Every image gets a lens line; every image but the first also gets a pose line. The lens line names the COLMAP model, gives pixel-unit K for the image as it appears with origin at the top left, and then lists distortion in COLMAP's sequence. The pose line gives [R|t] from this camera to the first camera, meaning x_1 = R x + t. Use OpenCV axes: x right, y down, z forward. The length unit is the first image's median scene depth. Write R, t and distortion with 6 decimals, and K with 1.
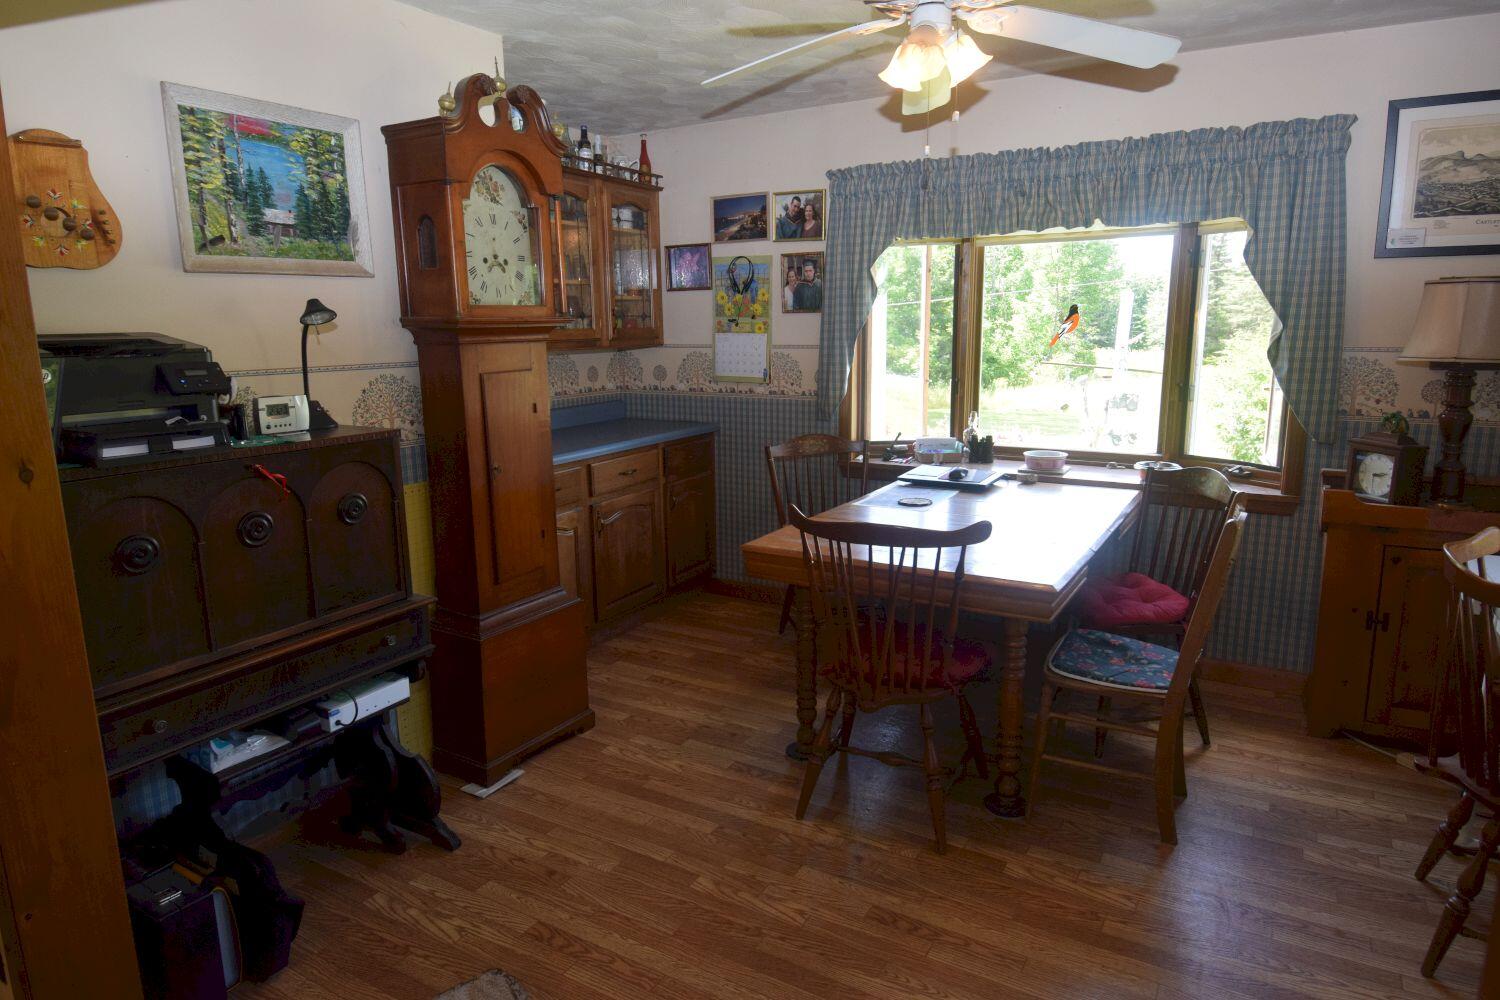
lens RADIAL K [[919.6, 0, 749.6], [0, 919.6, 510.3], [0, 0, 1]] dist [0.019560, -0.015443]
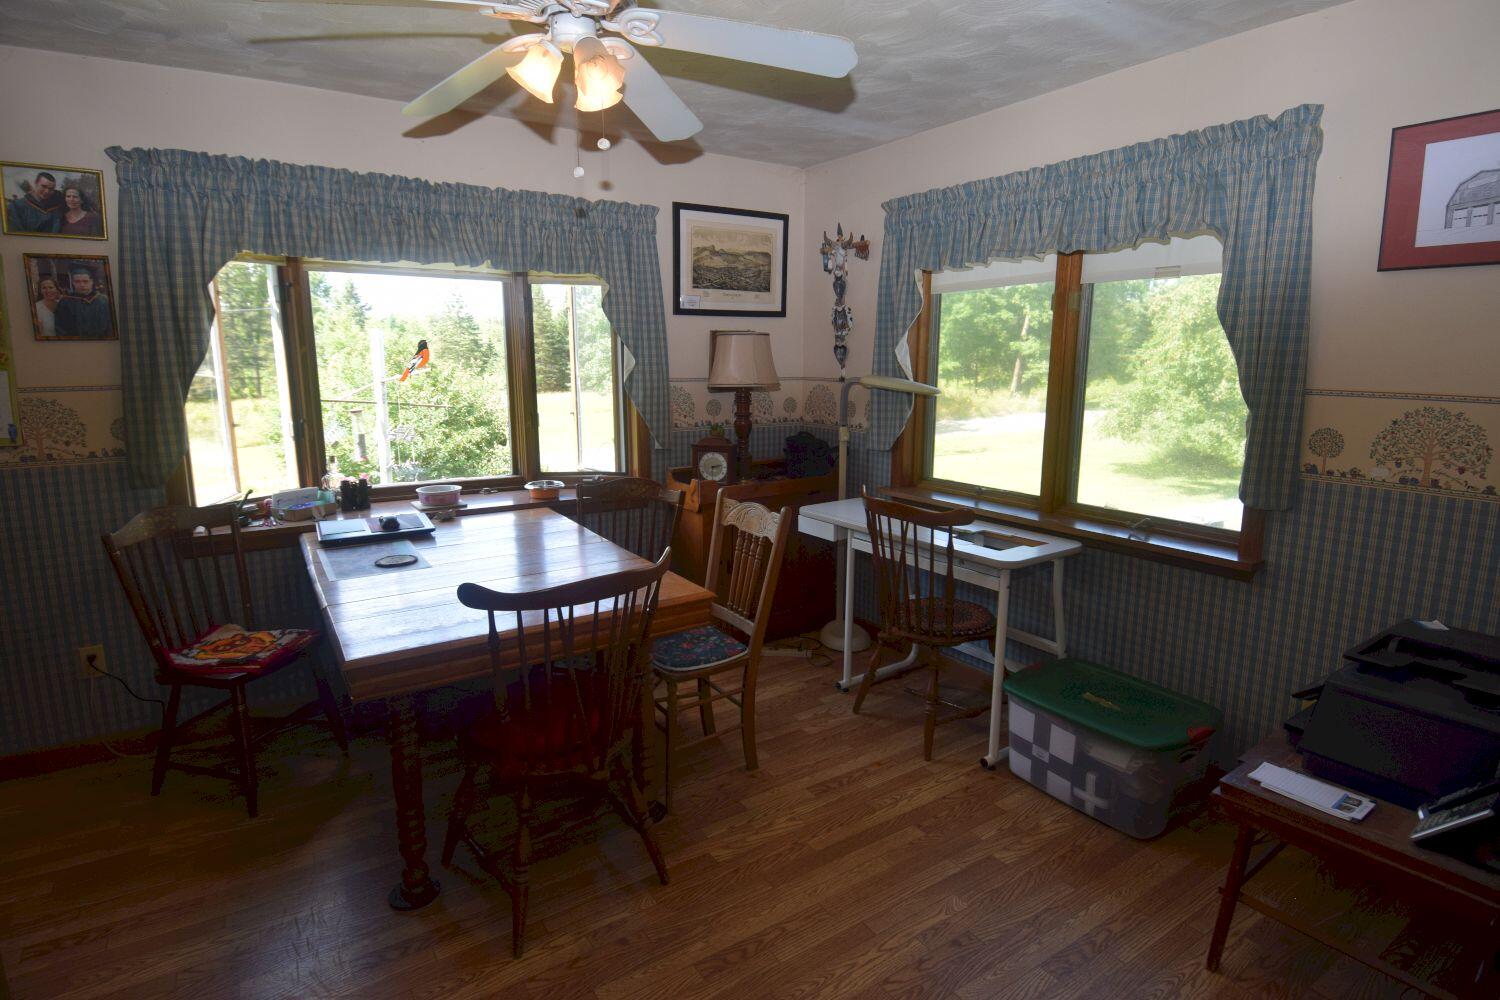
lens RADIAL K [[782.2, 0, 759.2], [0, 782.2, 501.8], [0, 0, 1]] dist [0.008586, -0.020301]
pose [[0.420566, -0.149064, 0.894933, -0.299072], [0.180682, 0.980413, 0.078391, -0.052820], [-0.889089, 0.128730, 0.439261, 0.330366]]
